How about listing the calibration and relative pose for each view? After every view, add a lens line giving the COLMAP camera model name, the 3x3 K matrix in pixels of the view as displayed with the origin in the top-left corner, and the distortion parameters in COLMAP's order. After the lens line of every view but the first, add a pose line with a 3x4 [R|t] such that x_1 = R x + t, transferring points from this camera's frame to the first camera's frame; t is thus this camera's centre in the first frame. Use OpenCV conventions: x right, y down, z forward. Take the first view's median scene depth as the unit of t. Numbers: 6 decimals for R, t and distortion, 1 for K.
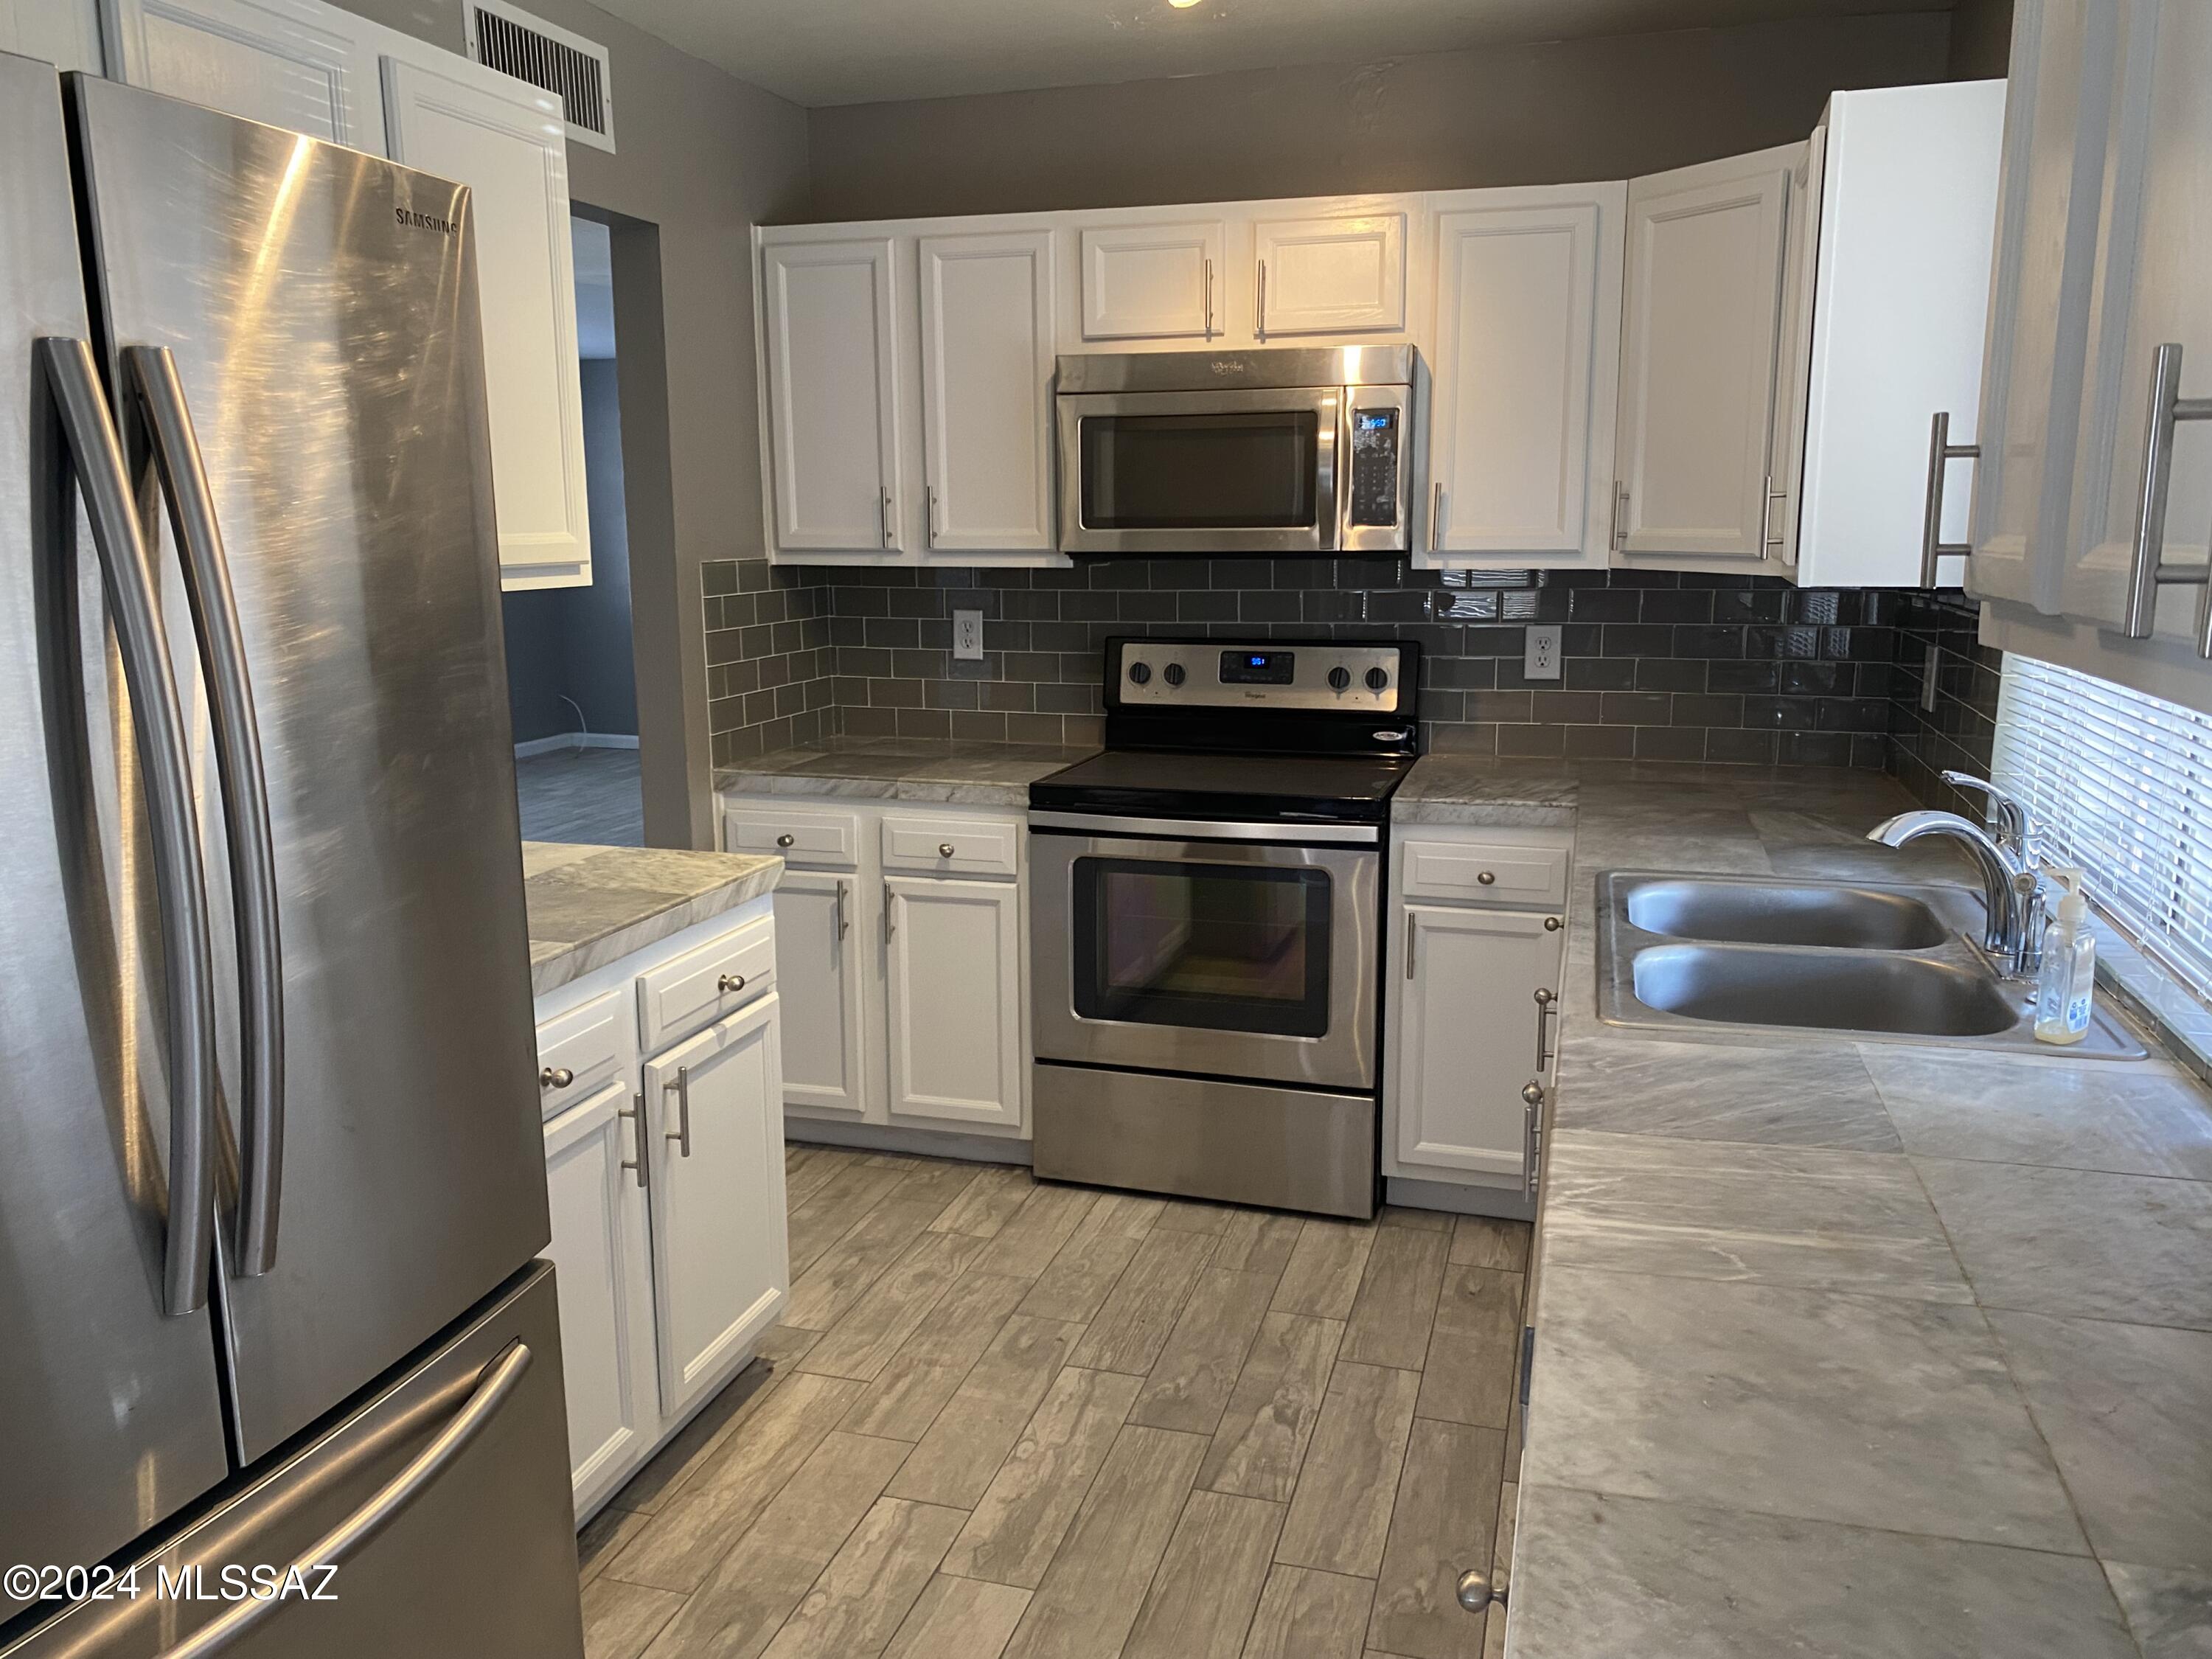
lens RADIAL K [[1707.7, 0, 1106.0], [0, 1707.7, 829.5], [0, 0, 1]] dist [0.026909, -0.014254]
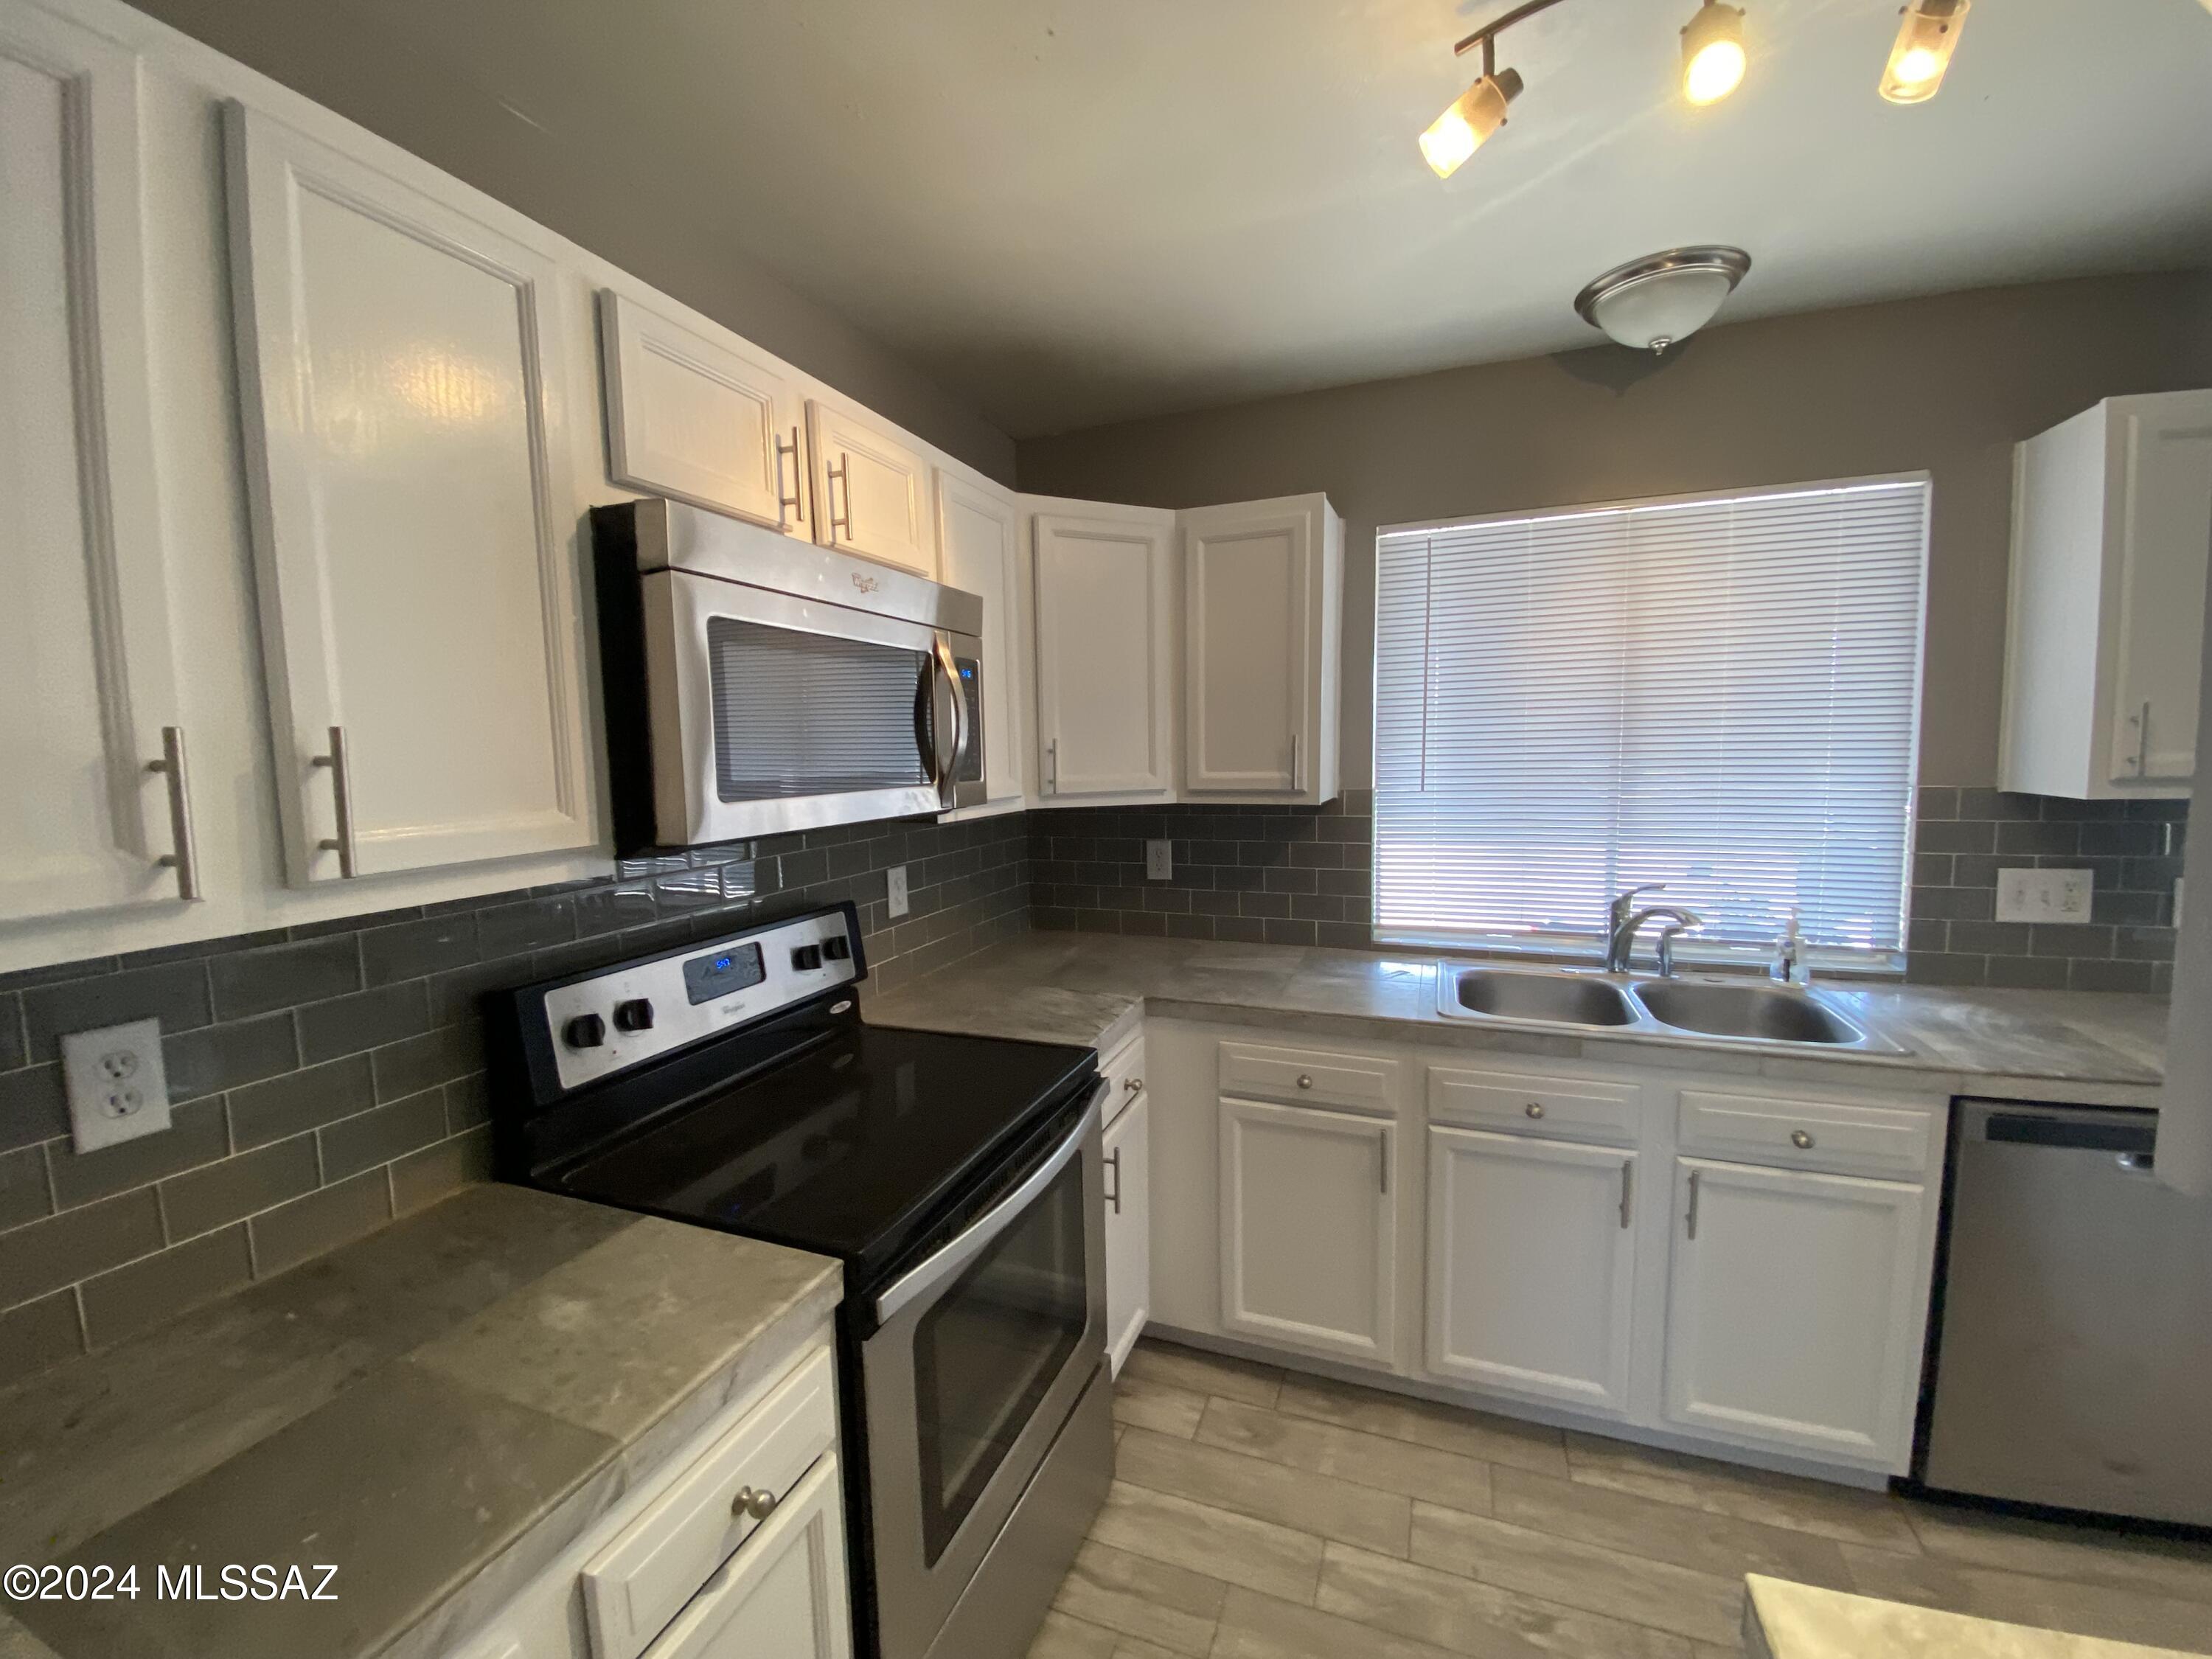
lens RADIAL K [[888.8, 0, 1110.0], [0, 888.8, 823.3], [0, 0, 1]] dist [0.011652, -0.016656]
pose [[0.082324, -0.081096, 0.993301, -0.301955], [0.203782, 0.976995, 0.062876, -0.158240], [-0.975549, 0.197241, 0.096956, 0.824896]]
